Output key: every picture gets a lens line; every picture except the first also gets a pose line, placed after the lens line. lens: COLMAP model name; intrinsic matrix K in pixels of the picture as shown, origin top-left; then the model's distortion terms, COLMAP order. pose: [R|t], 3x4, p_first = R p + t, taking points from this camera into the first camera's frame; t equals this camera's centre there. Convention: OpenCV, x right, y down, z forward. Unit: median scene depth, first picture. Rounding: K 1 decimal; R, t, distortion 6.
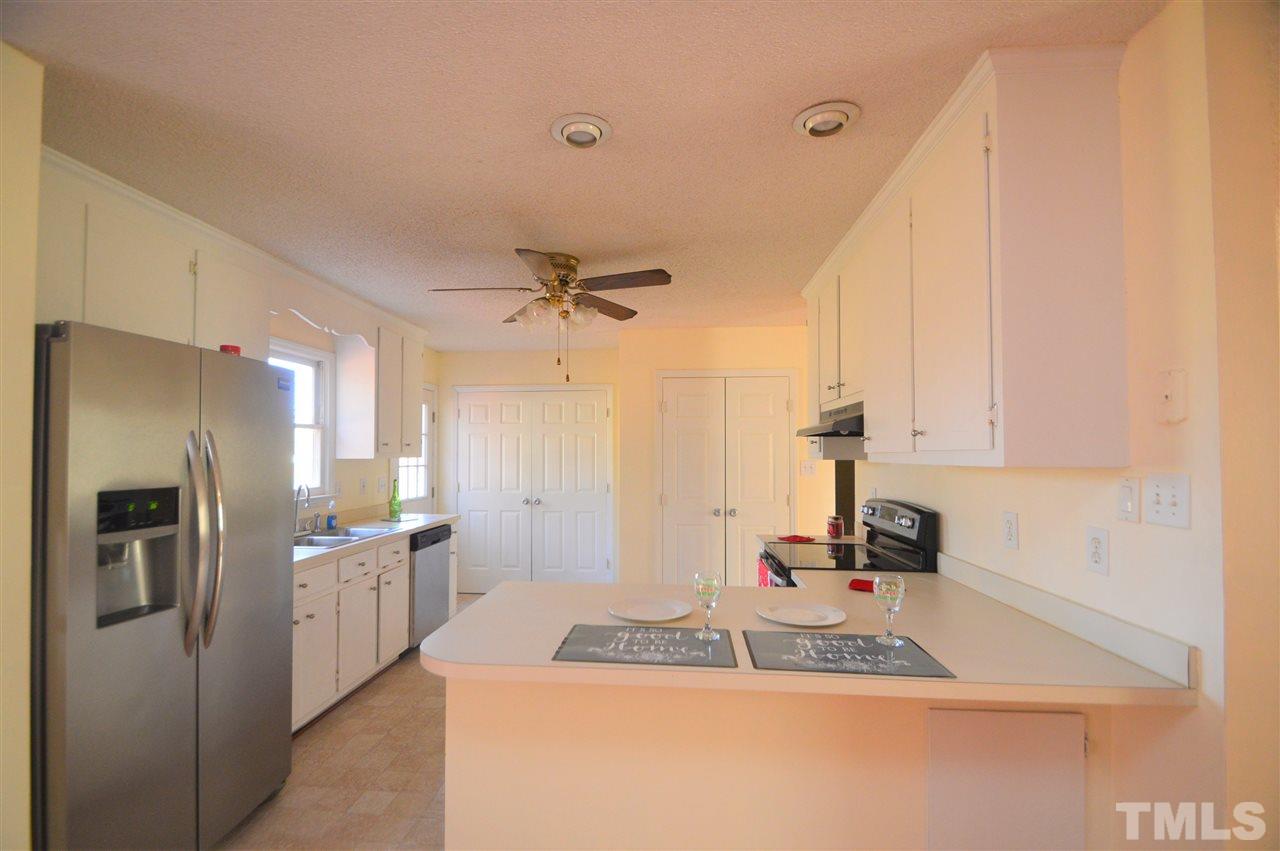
lens RADIAL K [[584.1, 0, 634.4], [0, 584.1, 440.2], [0, 0, 1]] dist [0.000719, -0.008863]
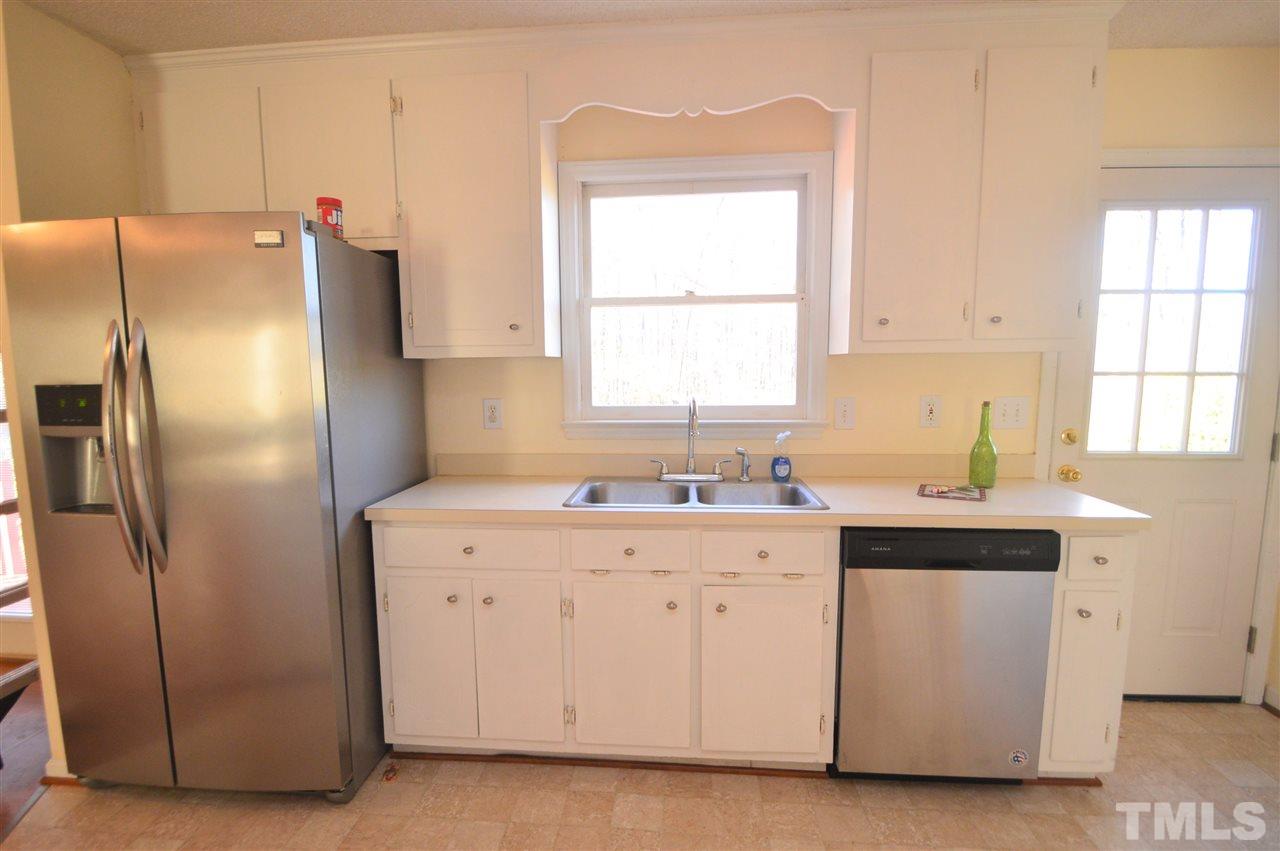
lens RADIAL K [[715.9, 0, 637.9], [0, 715.9, 437.2], [0, 0, 1]] dist [0.004262, -0.012082]
pose [[0.012264, 0.122146, -0.992436, 0.178813], [0.026581, 0.992120, 0.122436, 0.026011], [0.999571, -0.027881, 0.008921, 0.993117]]
